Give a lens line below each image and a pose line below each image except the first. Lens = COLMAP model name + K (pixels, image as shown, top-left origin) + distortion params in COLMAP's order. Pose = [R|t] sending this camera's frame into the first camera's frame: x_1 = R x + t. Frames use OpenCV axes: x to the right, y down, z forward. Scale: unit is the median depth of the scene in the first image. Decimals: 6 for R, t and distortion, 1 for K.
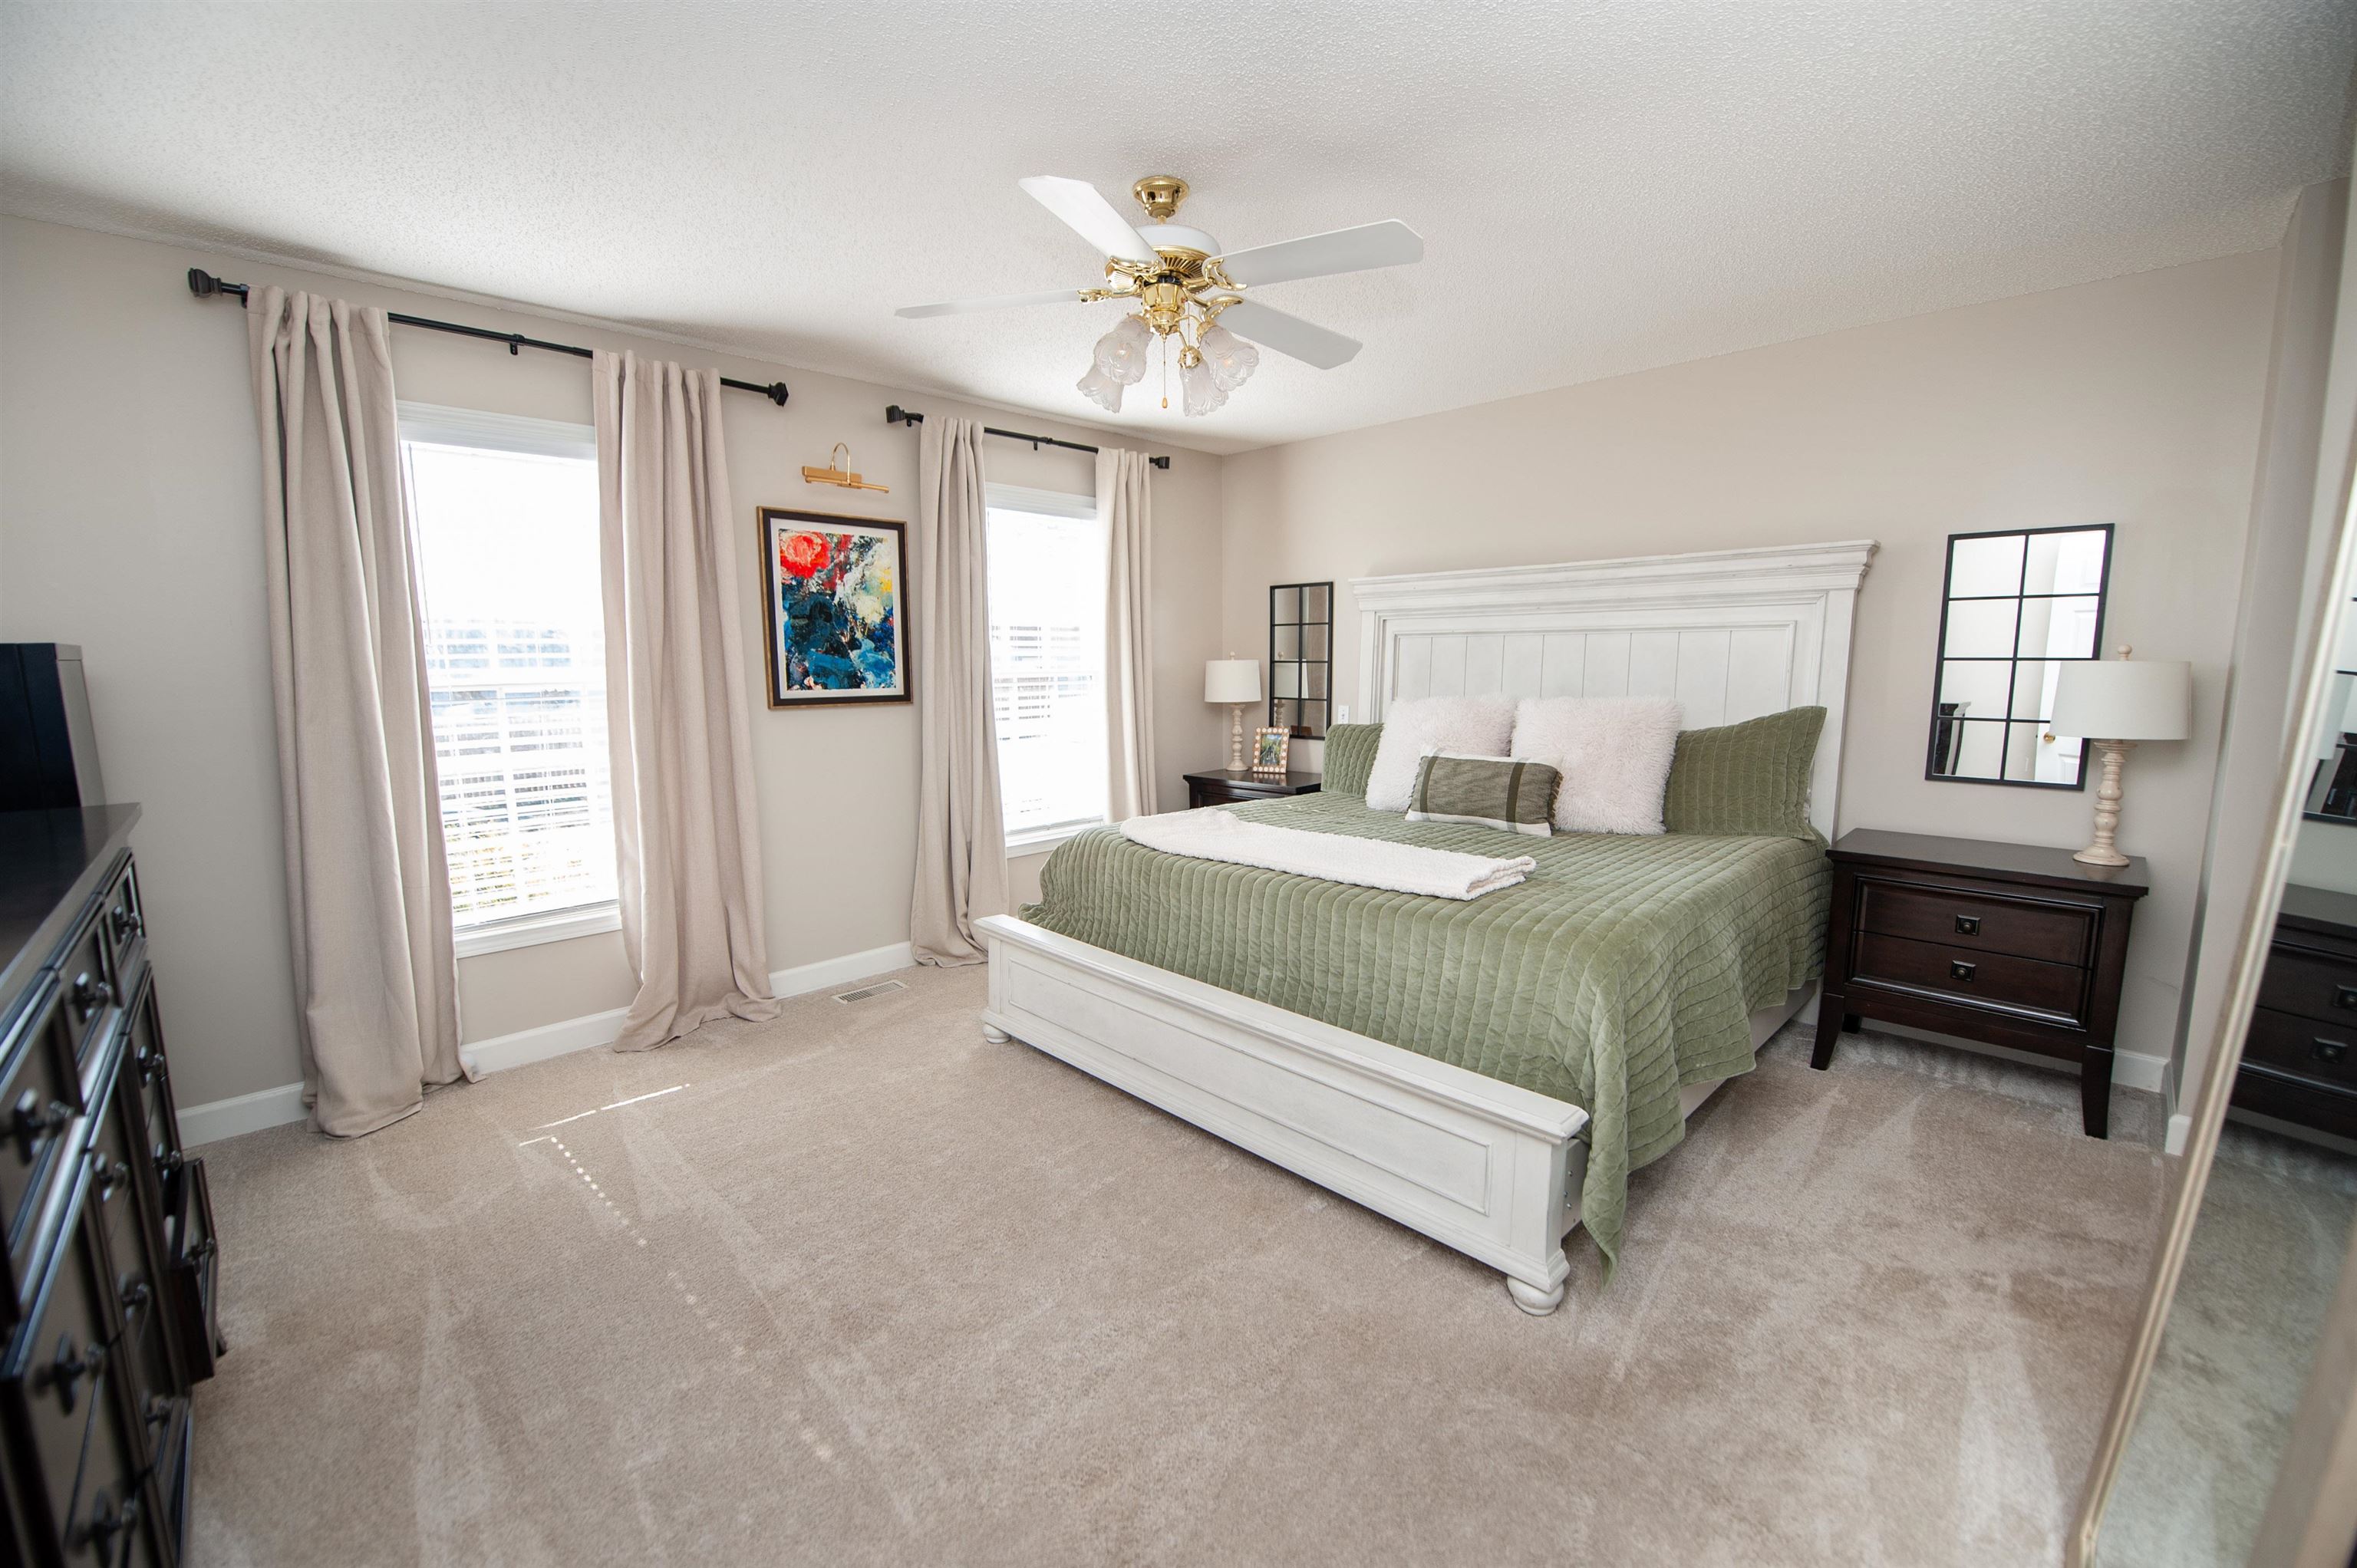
lens RADIAL K [[940.7, 0, 1189.3], [0, 940.7, 789.7], [0, 0, 1]] dist [-0.017643, -0.002965]
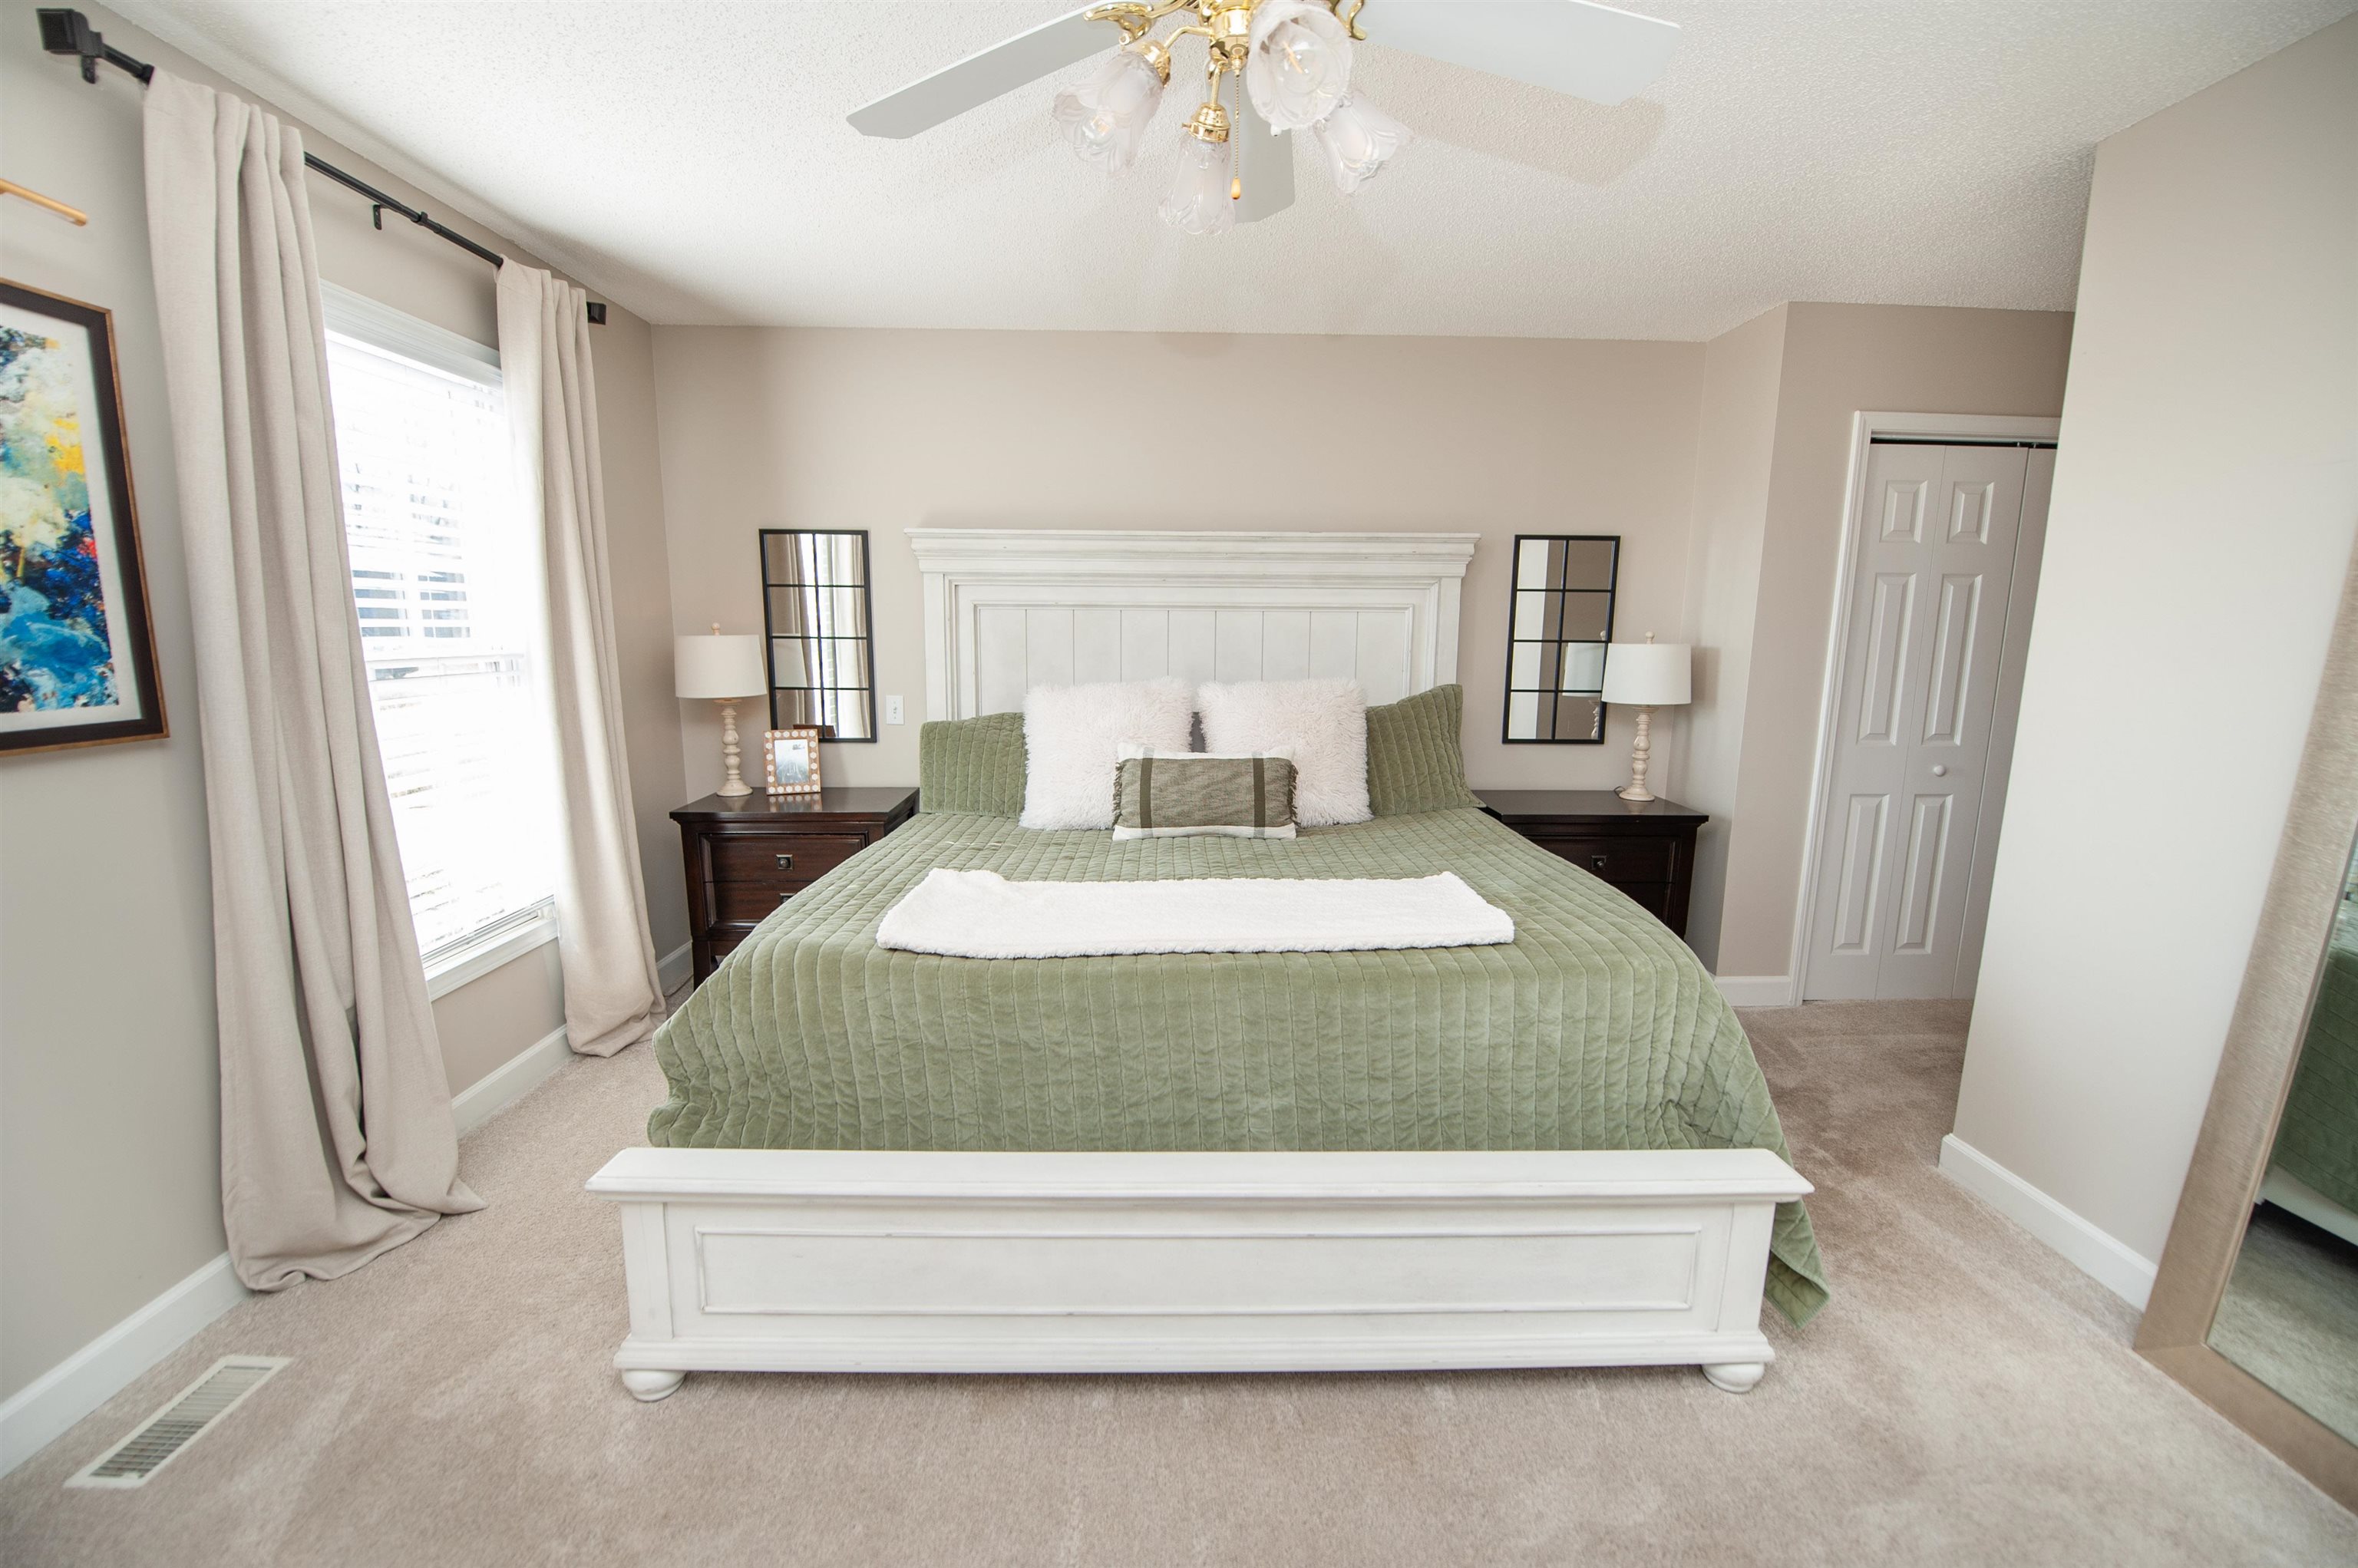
lens RADIAL K [[941.1, 0, 1189.8], [0, 941.1, 789.7], [0, 0, 1]] dist [-0.017643, -0.002965]
pose [[0.694440, -0.110097, 0.711078, -0.288781], [0.087861, 0.993804, 0.068067, -0.058632], [-0.714167, 0.015207, 0.699810, 0.386170]]
